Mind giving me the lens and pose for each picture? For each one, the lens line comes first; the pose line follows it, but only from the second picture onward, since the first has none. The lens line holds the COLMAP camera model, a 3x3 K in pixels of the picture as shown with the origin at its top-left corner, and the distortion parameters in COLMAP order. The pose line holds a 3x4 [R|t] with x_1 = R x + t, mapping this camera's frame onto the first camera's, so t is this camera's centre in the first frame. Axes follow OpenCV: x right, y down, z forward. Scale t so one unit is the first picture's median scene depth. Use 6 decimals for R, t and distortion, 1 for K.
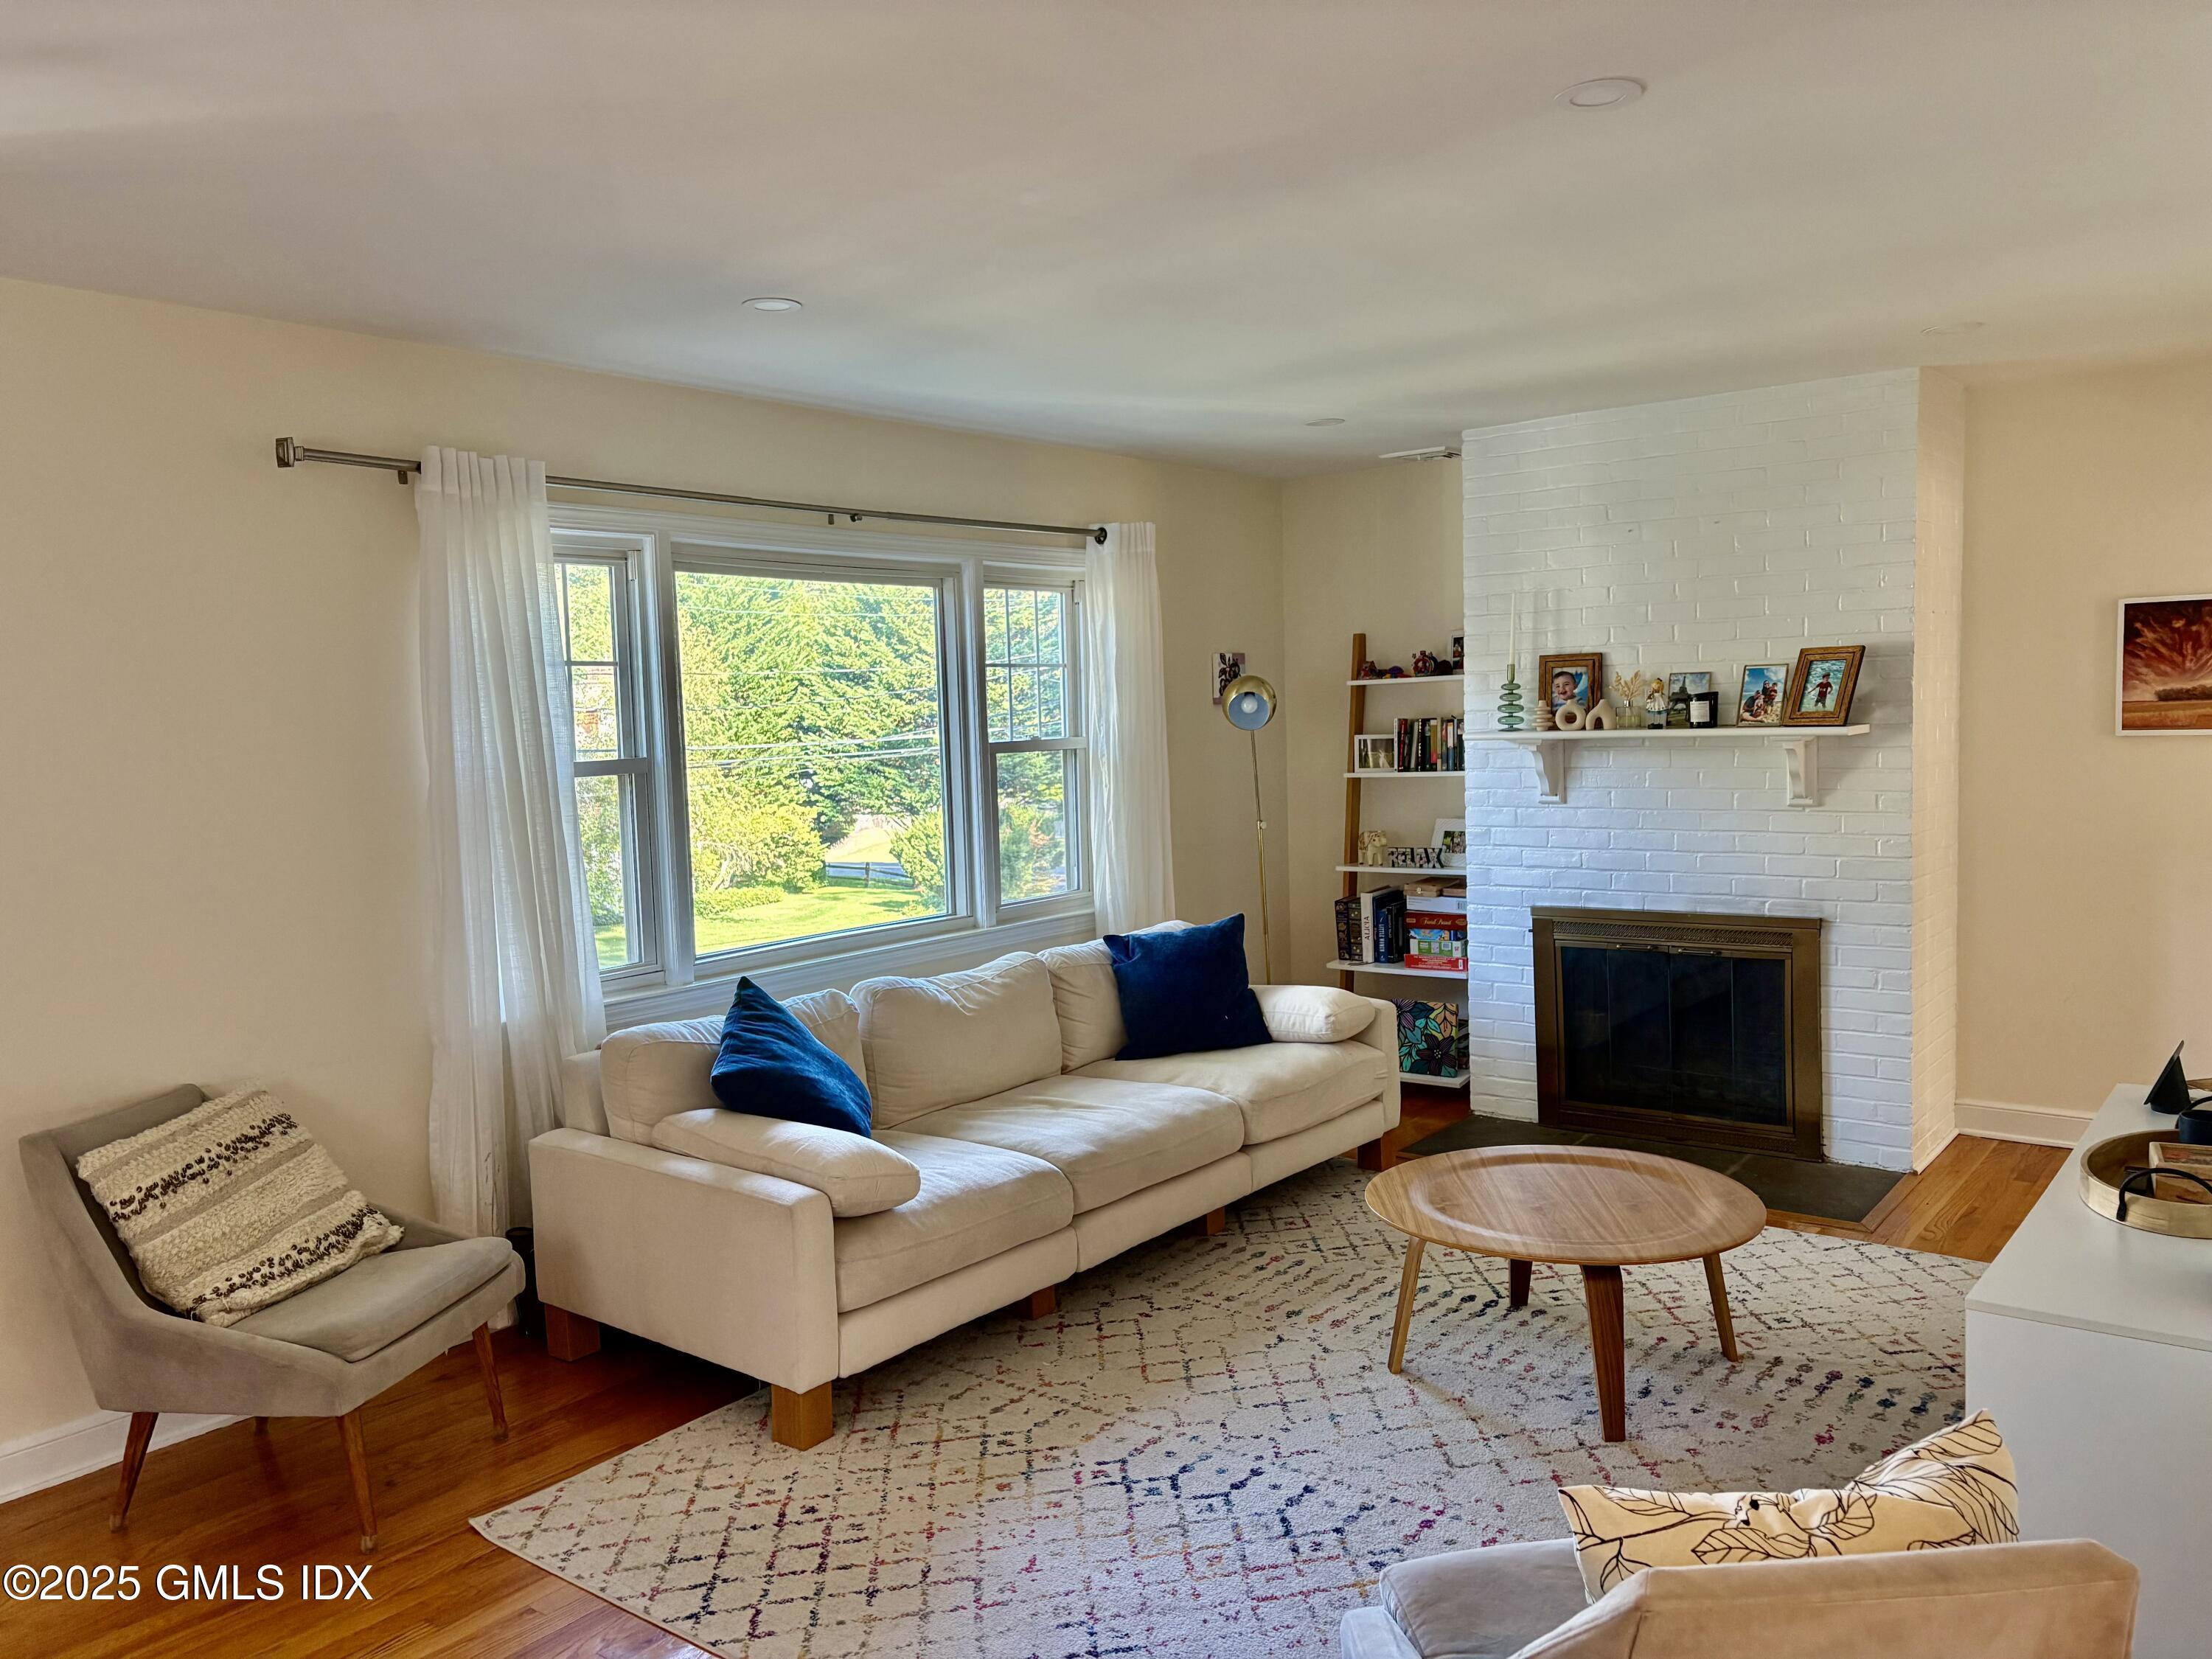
lens RADIAL K [[1669.6, 0, 1091.5], [0, 1669.6, 834.6], [0, 0, 1]] dist [0.064695, -0.078466]
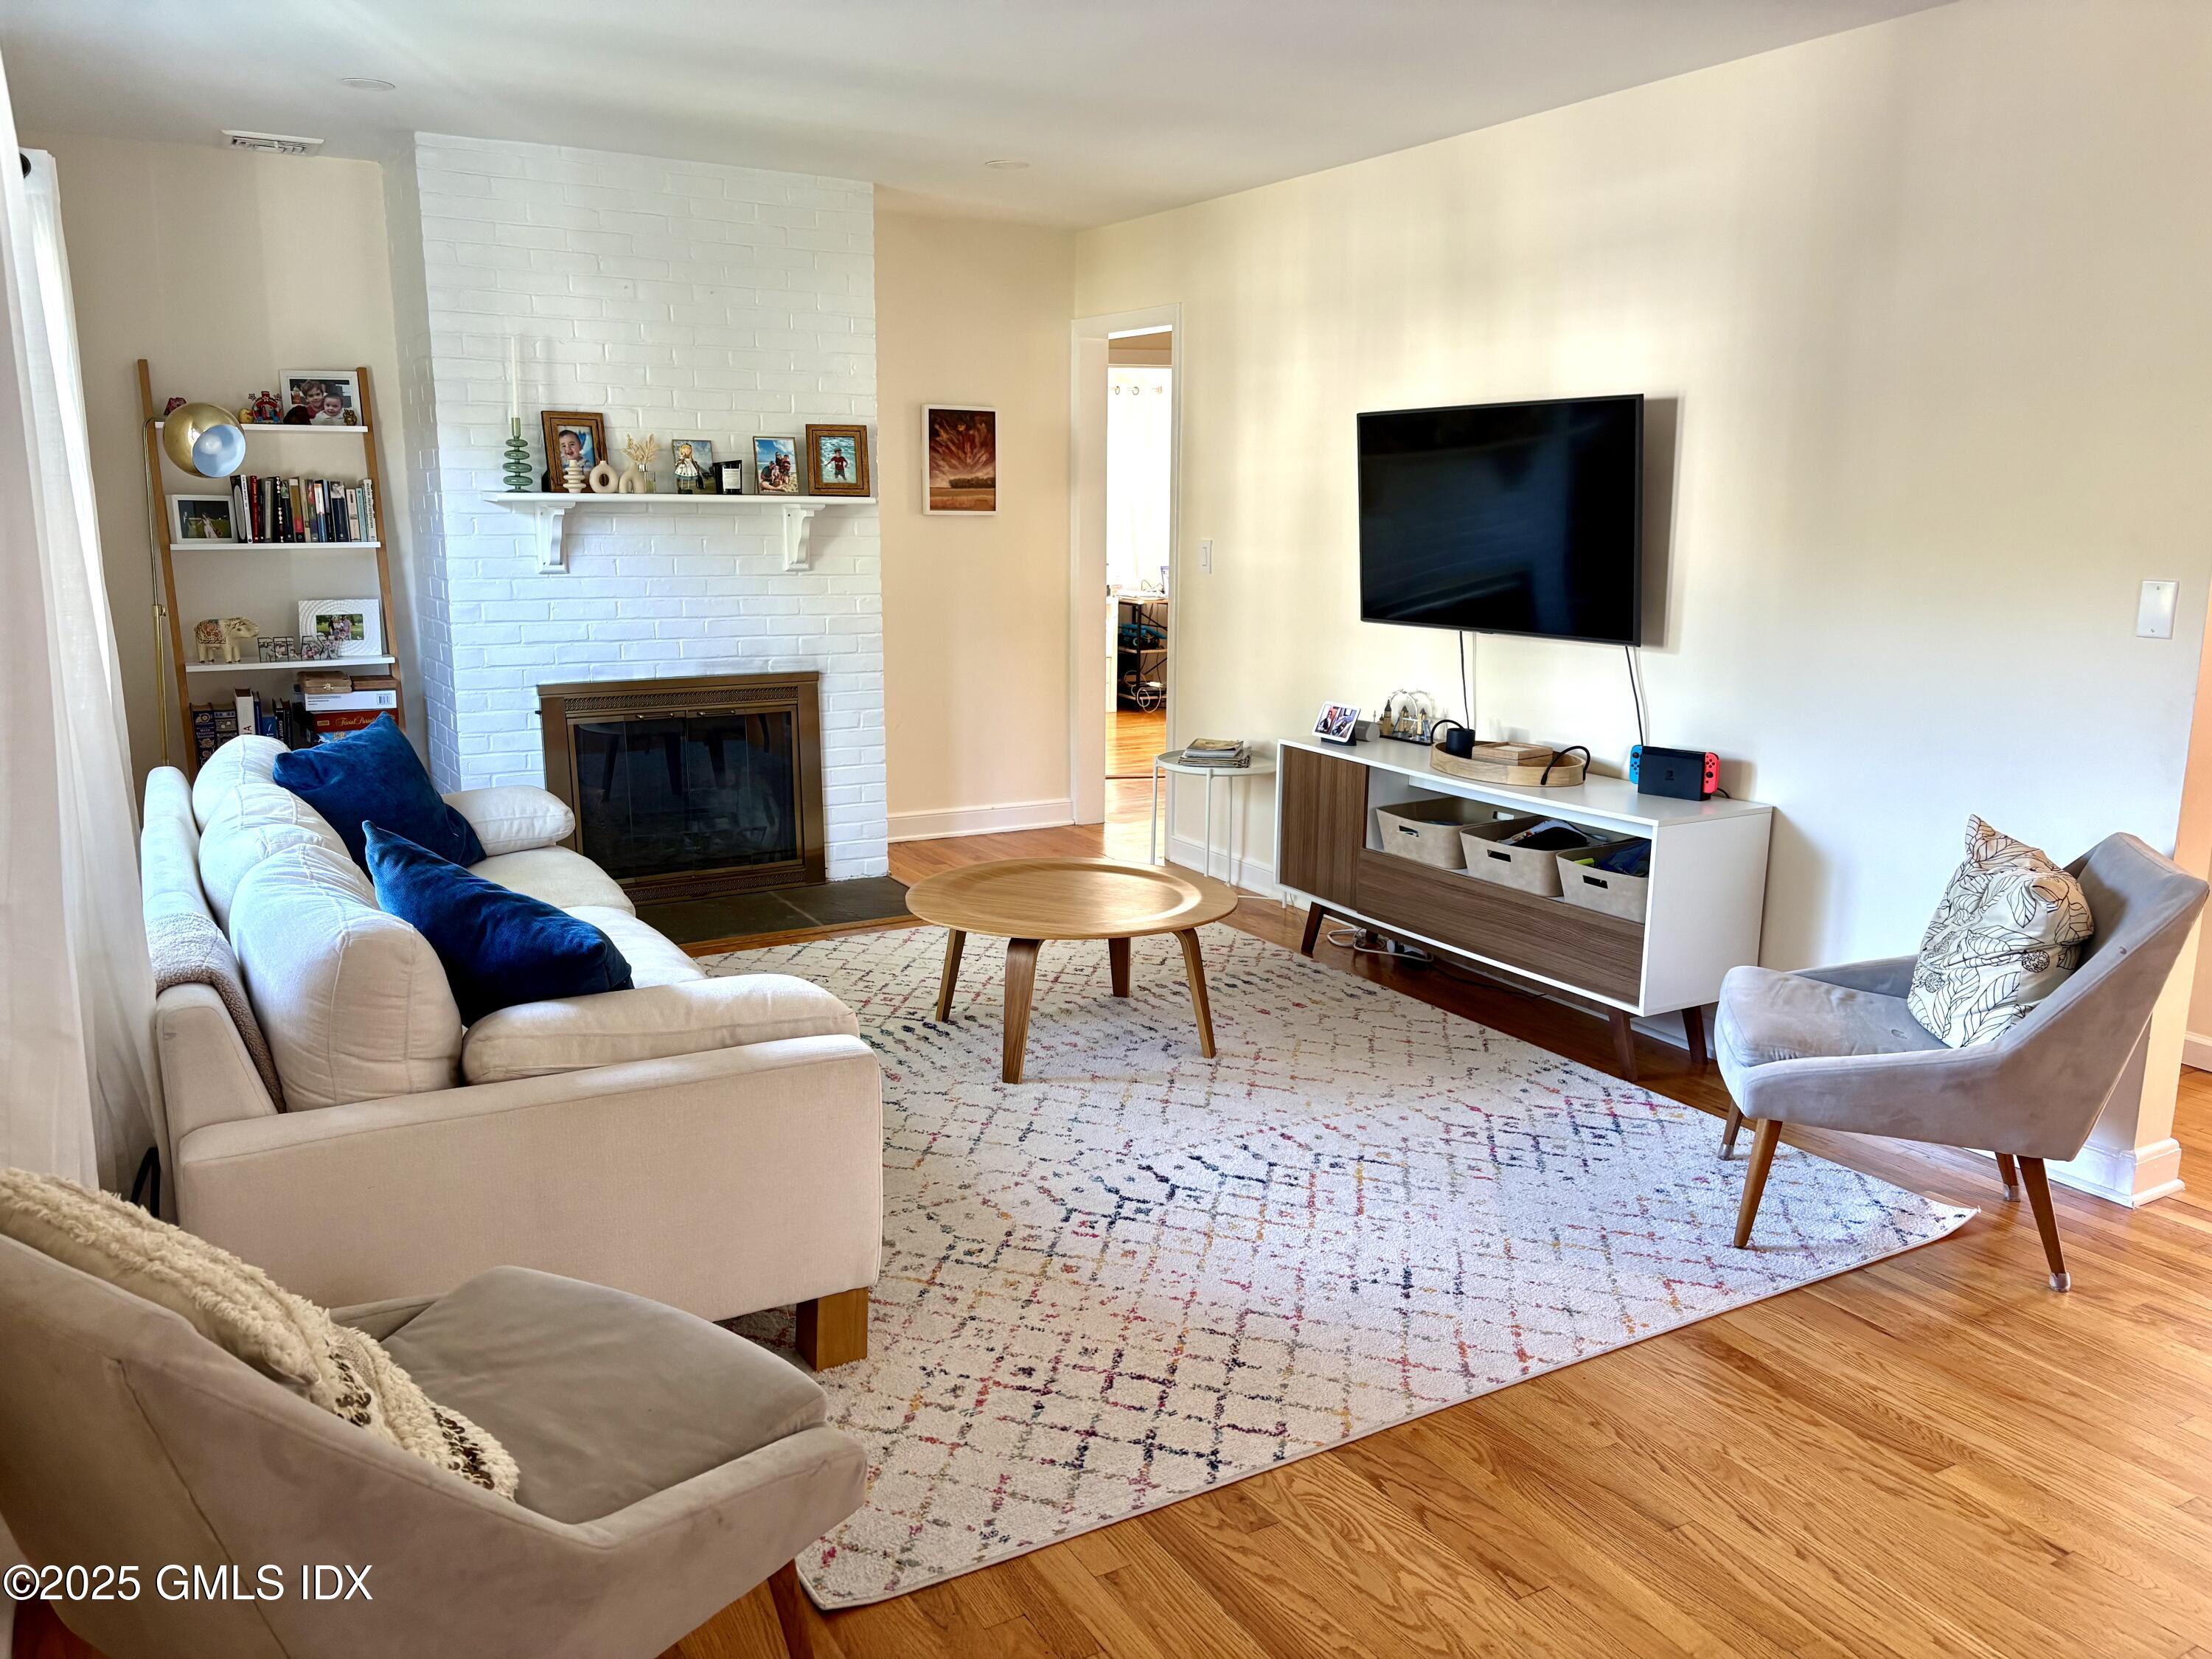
lens RADIAL K [[1669.6, 0, 1086.0], [0, 1669.6, 830.9], [0, 0, 1]] dist [0.064695, -0.078466]
pose [[0.372355, -0.144643, 0.916750, -0.541781], [0.054902, 0.989484, 0.133820, 0.015766], [-0.926465, 0.000503, 0.376380, 0.404269]]
